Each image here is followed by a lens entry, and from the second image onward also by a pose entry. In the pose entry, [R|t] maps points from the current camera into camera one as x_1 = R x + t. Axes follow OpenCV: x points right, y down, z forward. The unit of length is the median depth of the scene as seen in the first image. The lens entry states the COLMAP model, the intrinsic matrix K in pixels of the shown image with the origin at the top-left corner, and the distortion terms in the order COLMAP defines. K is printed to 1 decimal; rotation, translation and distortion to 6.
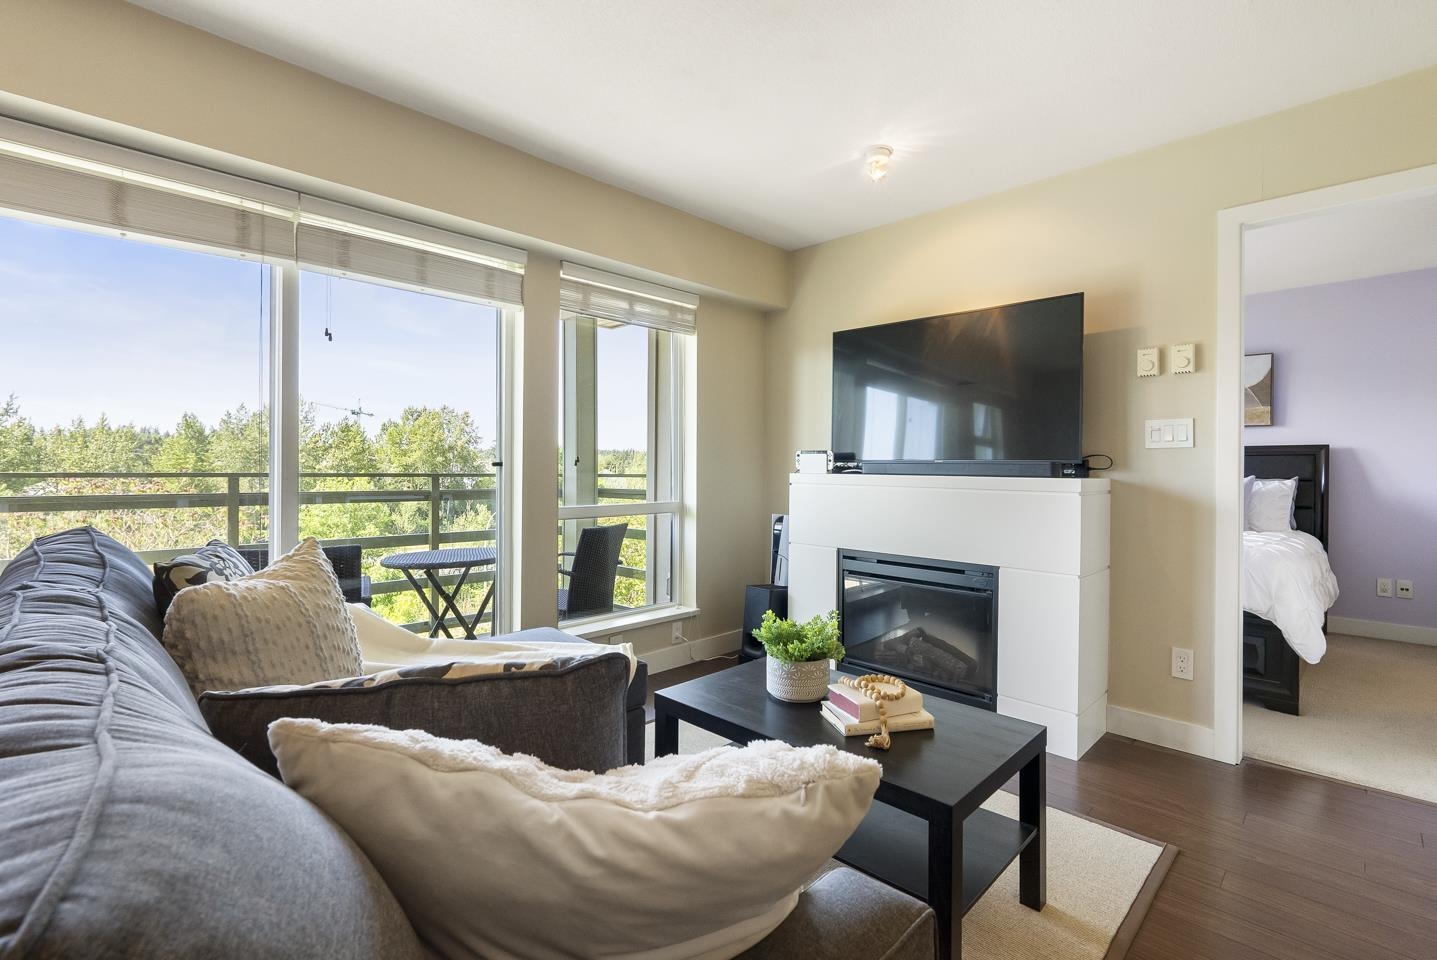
lens RADIAL K [[663.3, 0, 750.8], [0, 663.3, 474.8], [0, 0, 1]] dist [-0.000974, -0.000085]
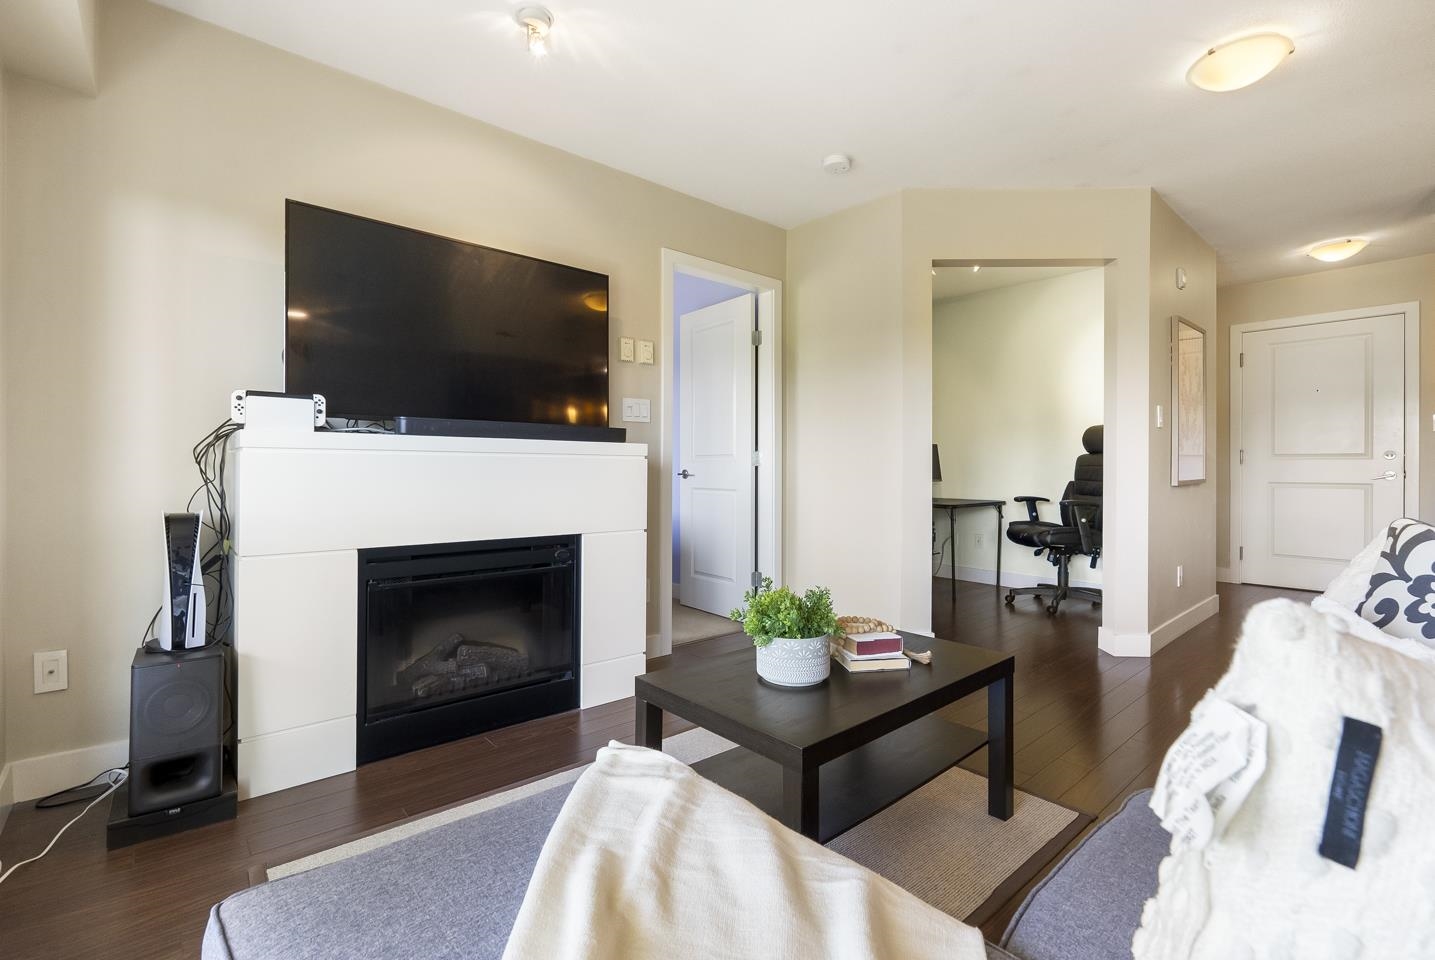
lens RADIAL K [[637.9, 0, 714.8], [0, 637.9, 469.6], [0, 0, 1]] dist [0.000661, 0.000066]
pose [[0.096819, -0.015238, 0.995185, -0.477891], [0.005222, 0.999877, 0.014802, 0.027961], [-0.995288, 0.003764, 0.096886, 0.636709]]
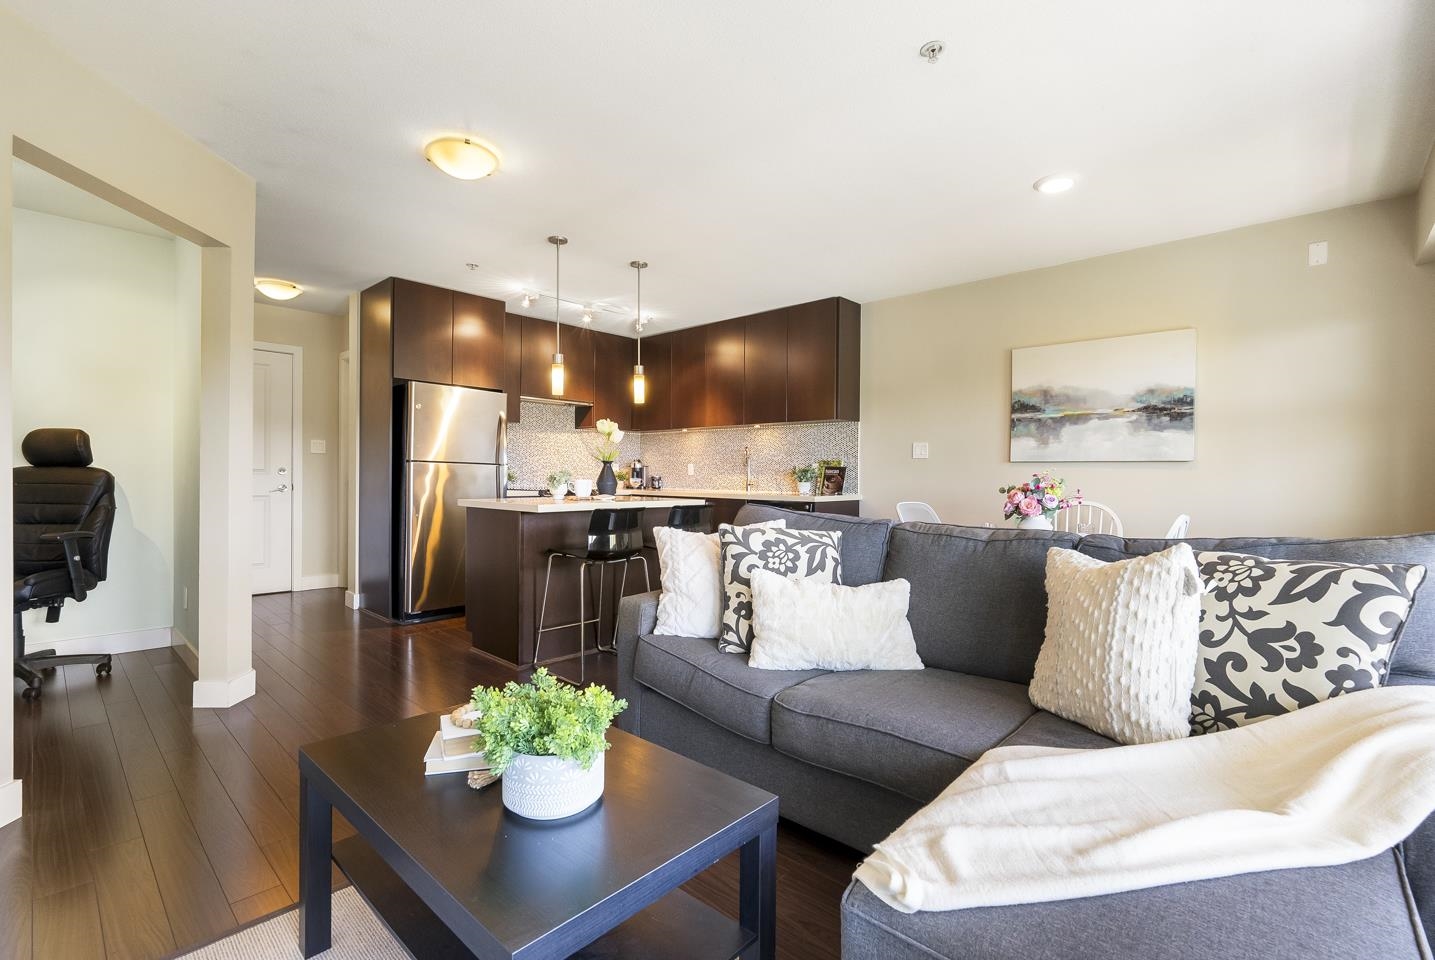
lens RADIAL K [[650.3, 0, 717.5], [0, 650.3, 480.0], [0, 0, 1]] dist [-0.001283, -0.000068]
pose [[-0.999761, -0.019435, -0.009979, -0.056315], [-0.019534, 0.999760, 0.009888, 0.008636], [0.009785, 0.010081, -0.999901, 1.005475]]
